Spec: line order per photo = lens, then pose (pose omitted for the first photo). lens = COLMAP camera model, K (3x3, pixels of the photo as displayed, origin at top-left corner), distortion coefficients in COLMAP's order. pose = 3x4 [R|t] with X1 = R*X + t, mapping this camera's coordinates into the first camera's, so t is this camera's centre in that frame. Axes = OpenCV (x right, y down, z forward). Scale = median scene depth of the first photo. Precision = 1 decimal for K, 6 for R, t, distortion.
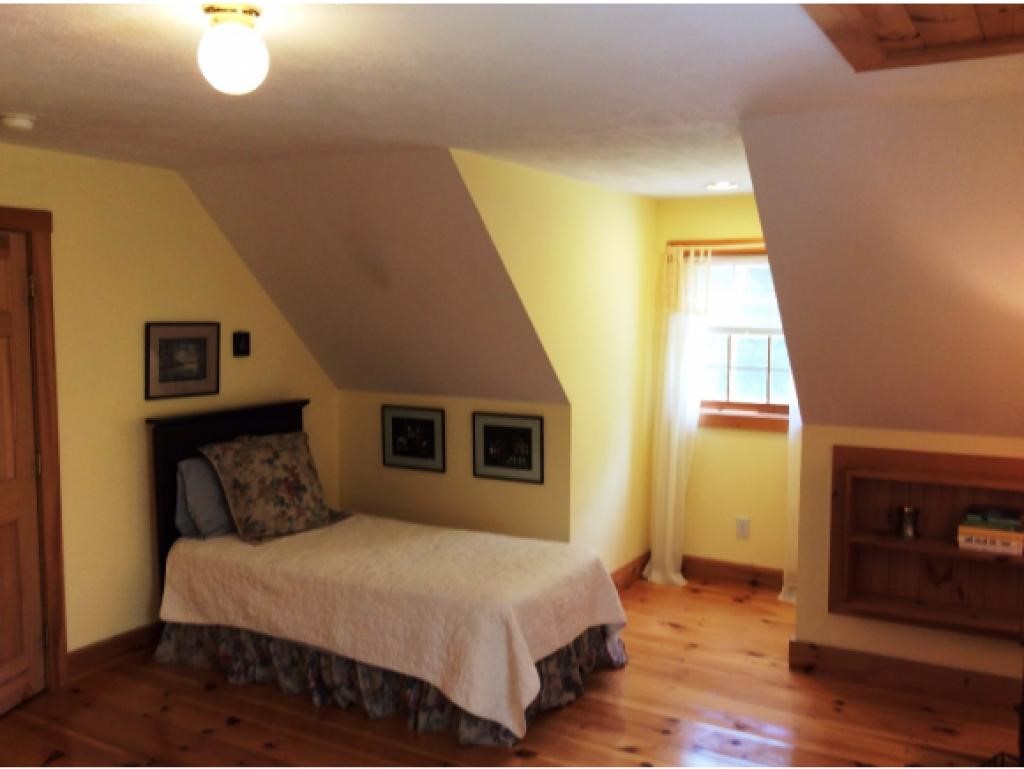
lens RADIAL K [[950.0, 0, 512.0], [0, 950.0, 384.5], [0, 0, 1]] dist [0.020332, 0.001221]
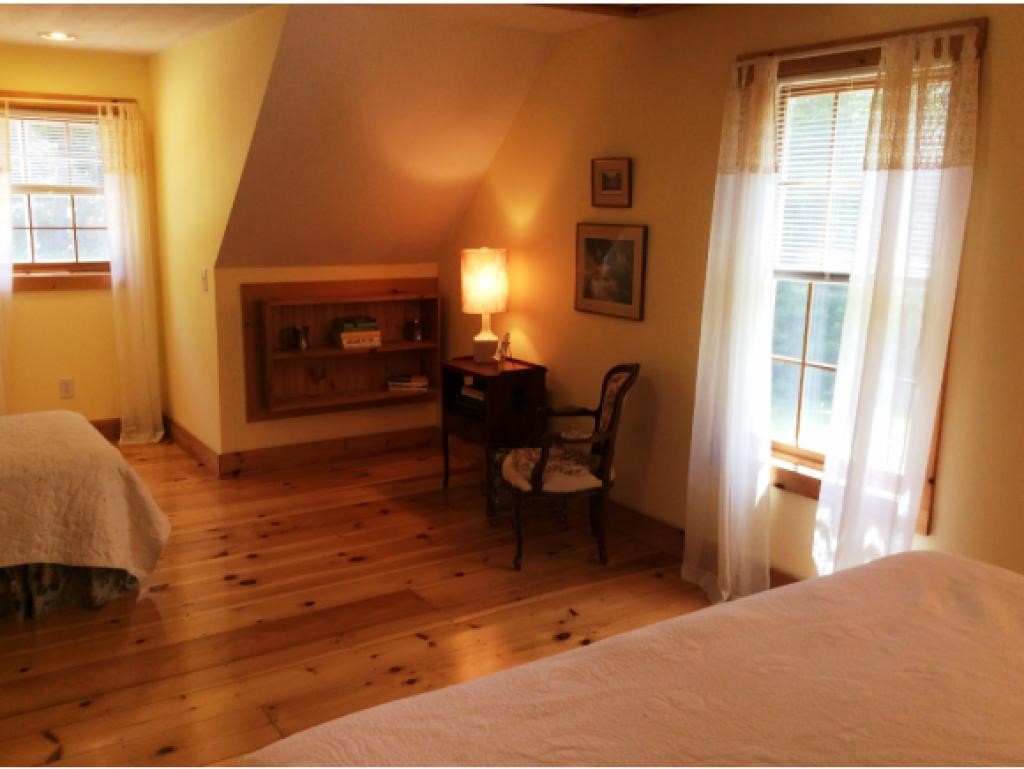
lens RADIAL K [[950.0, 0, 512.0], [0, 950.0, 384.5], [0, 0, 1]] dist [0.020332, 0.001221]
pose [[0.458364, -0.170175, 0.872320, -0.592096], [0.057946, 0.985132, 0.161734, 0.013860], [-0.886874, -0.023585, 0.461410, 0.145904]]
